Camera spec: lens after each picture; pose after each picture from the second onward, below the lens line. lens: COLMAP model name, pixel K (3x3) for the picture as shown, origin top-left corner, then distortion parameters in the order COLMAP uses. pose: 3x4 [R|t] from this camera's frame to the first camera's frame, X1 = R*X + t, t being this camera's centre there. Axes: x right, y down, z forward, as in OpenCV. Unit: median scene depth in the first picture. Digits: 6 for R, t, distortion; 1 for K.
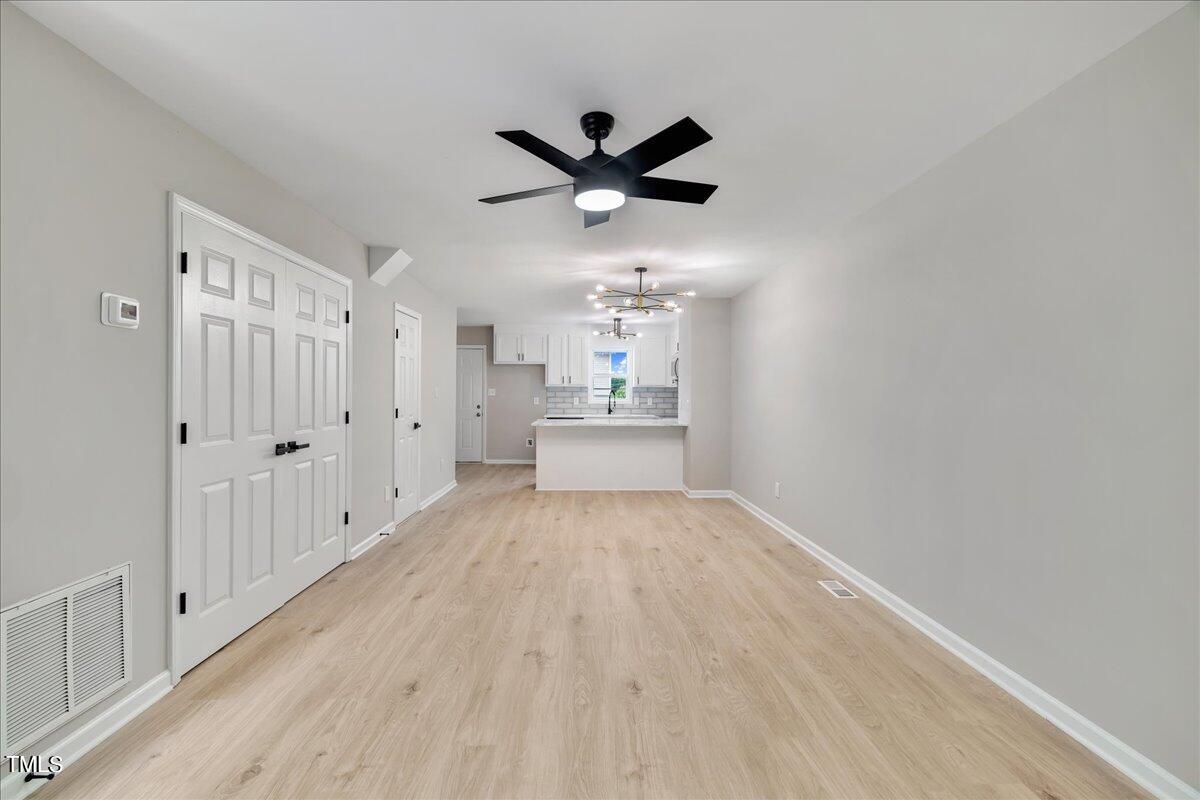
lens RADIAL K [[504.5, 0, 595.4], [0, 504.5, 394.8], [0, 0, 1]] dist [-0.000255, 0.000078]
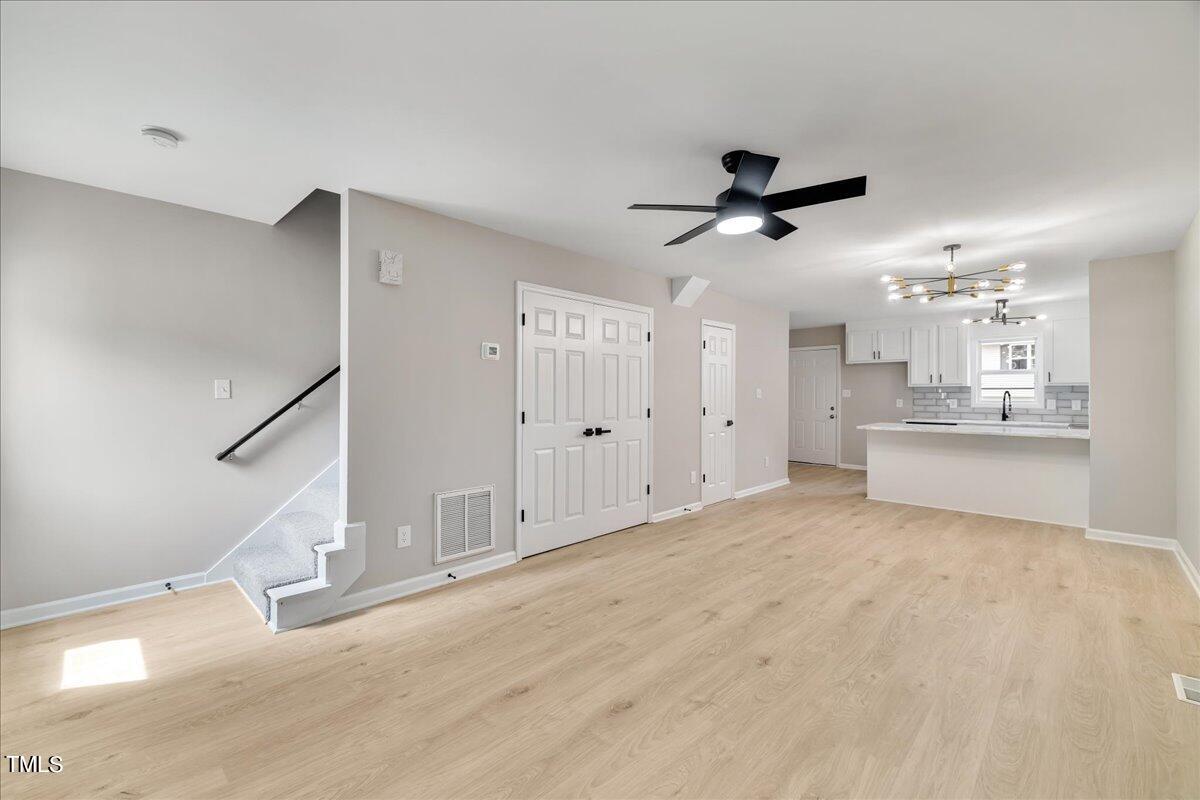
lens RADIAL K [[504.2, 0, 593.6], [0, 504.2, 392.9], [0, 0, 1]] dist [-0.000244, 0.000231]
pose [[0.696105, -0.004925, -0.717923, 0.400043], [-0.000405, 0.999974, -0.007253, 0.002677], [0.717940, 0.005339, 0.696085, -0.022099]]
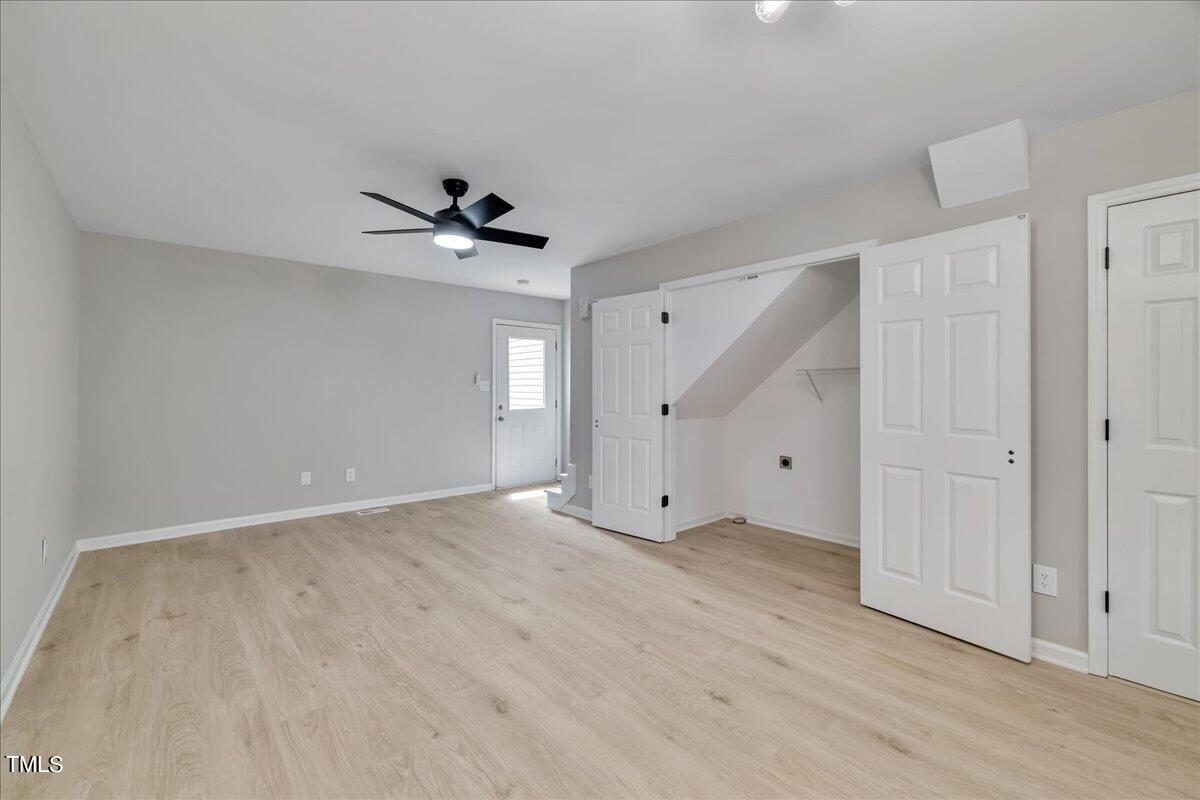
lens RADIAL K [[504.2, 0, 593.6], [0, 504.2, 392.9], [0, 0, 1]] dist [-0.000244, 0.000231]
pose [[-0.771793, -0.000380, -0.635874, 0.377733], [-0.005321, 0.999969, 0.005861, 0.003607], [0.635852, 0.007907, -0.771770, 1.512098]]
